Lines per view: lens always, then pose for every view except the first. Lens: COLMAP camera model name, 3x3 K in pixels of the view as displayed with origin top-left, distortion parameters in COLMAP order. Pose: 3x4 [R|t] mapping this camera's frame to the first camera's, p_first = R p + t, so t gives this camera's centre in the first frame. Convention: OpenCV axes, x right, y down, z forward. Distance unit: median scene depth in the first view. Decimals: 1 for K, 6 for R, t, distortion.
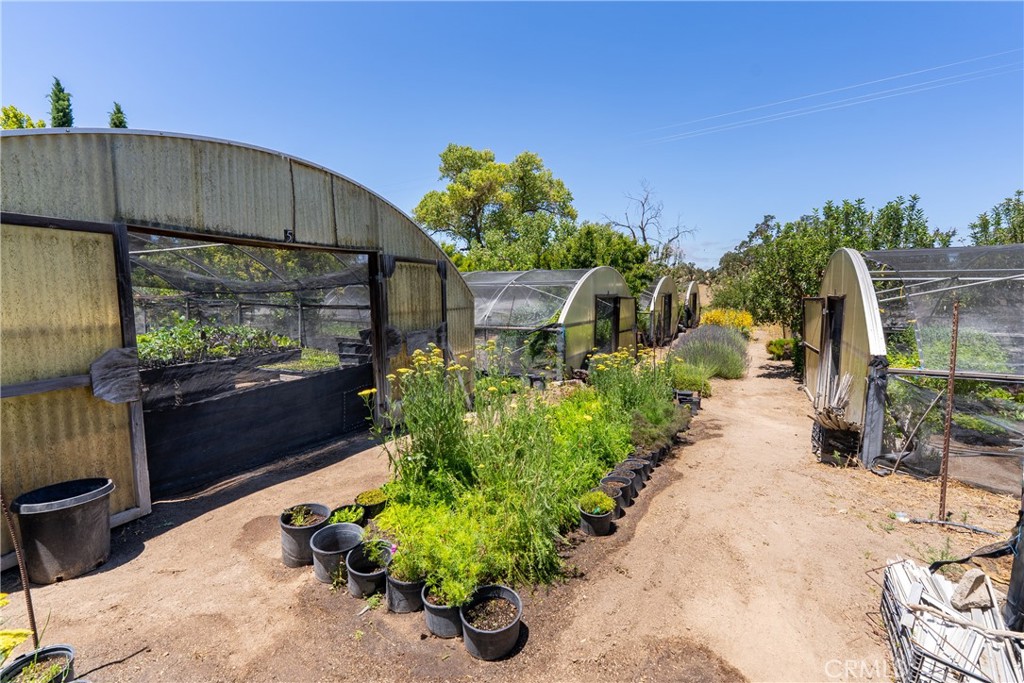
lens RADIAL K [[473.2, 0, 513.5], [0, 473.2, 345.3], [0, 0, 1]] dist [-0.001796, -0.000125]
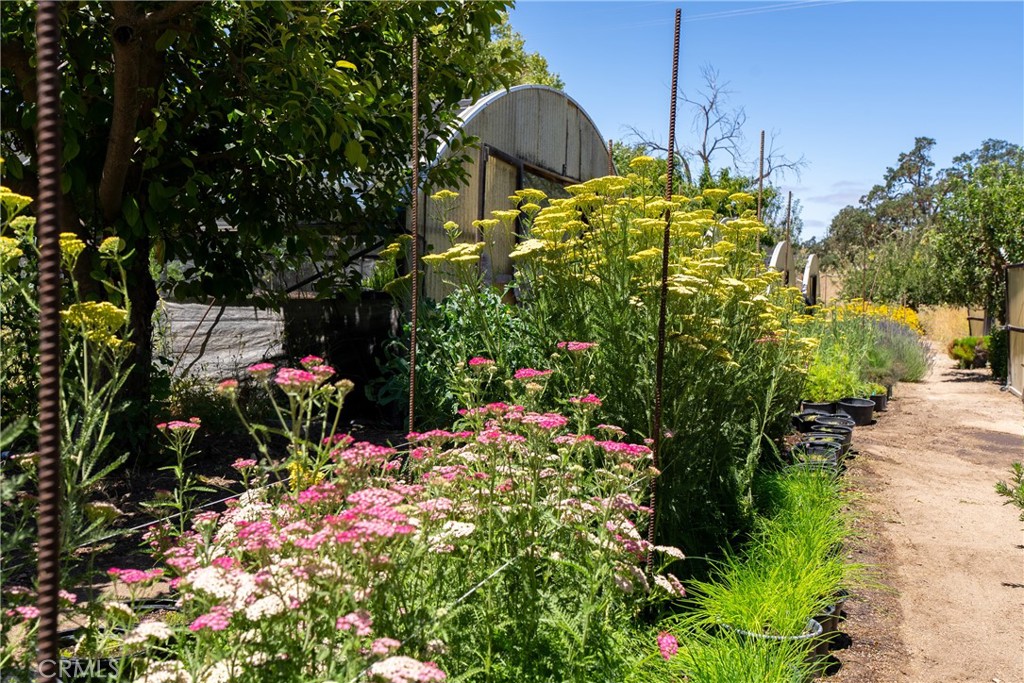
lens RADIAL K [[1024.9, 0, 511.2], [0, 1024.9, 339.4], [0, 0, 1]] dist [0.018592, 0.000000]
pose [[0.993259, 0.017396, 0.114603, -0.122665], [-0.011165, 0.998435, -0.054790, 0.040102], [-0.115376, 0.053142, 0.991899, -0.182420]]
